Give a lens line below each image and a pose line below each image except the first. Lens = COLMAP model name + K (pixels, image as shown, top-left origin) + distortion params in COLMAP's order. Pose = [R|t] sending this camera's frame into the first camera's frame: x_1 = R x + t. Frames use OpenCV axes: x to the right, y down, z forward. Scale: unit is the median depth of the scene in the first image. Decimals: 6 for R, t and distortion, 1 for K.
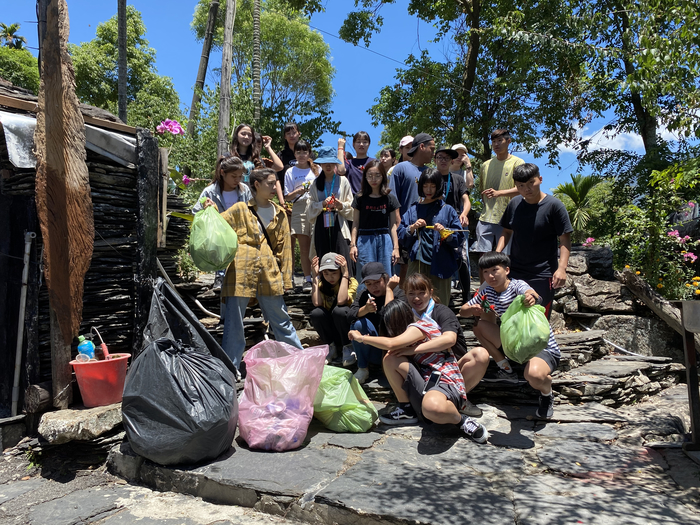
lens RADIAL K [[536.9, 0, 348.8], [0, 536.9, 257.7], [0, 0, 1]] dist [0.013418, 0.004440]
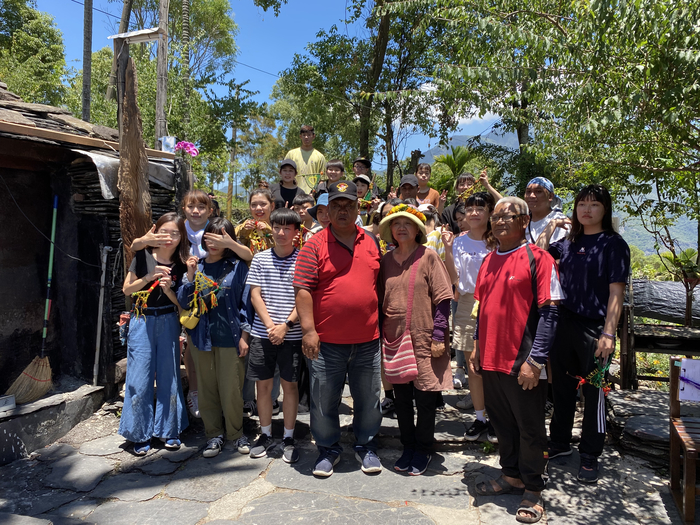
lens RADIAL K [[536.9, 0, 346.0], [0, 536.9, 261.9], [0, 0, 1]] dist [0.013418, 0.004440]
pose [[0.975683, 0.008266, 0.219032, -0.281605], [-0.029618, 0.995096, 0.094380, -0.131954], [-0.217178, -0.098572, 0.971142, -0.329568]]
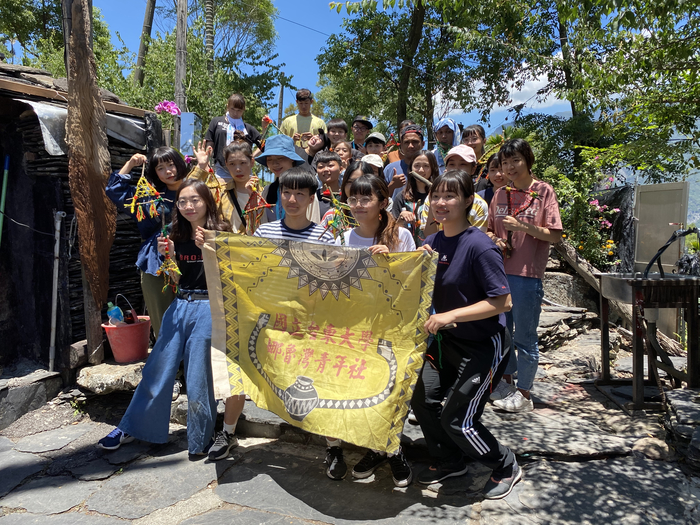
lens RADIAL K [[536.9, 0, 345.2], [0, 536.9, 255.8], [0, 0, 1]] dist [0.013418, 0.004440]
pose [[0.992747, 0.001807, 0.120212, -0.122667], [-0.014264, 0.994595, 0.102847, -0.070622], [-0.119377, -0.103816, 0.987406, -0.163524]]
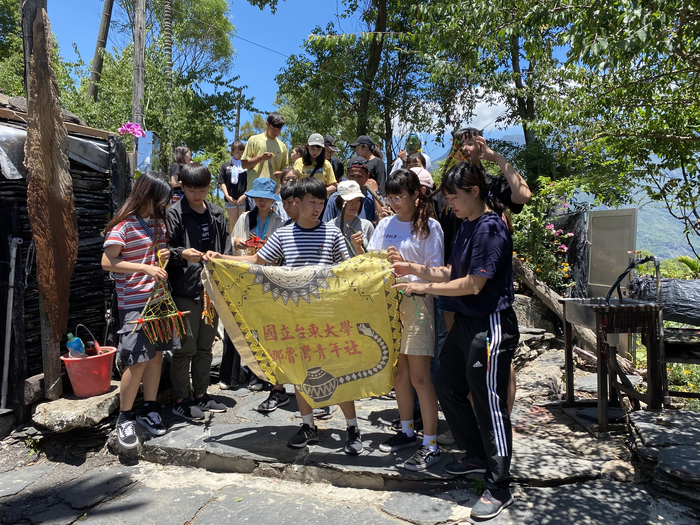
lens RADIAL K [[536.9, 0, 348.8], [0, 536.9, 260.4], [0, 0, 1]] dist [0.013418, 0.004440]
pose [[0.978208, 0.004726, 0.207575, -0.153468], [-0.021140, 0.996813, 0.076928, -0.087721], [-0.206549, -0.079639, 0.975190, -0.151297]]
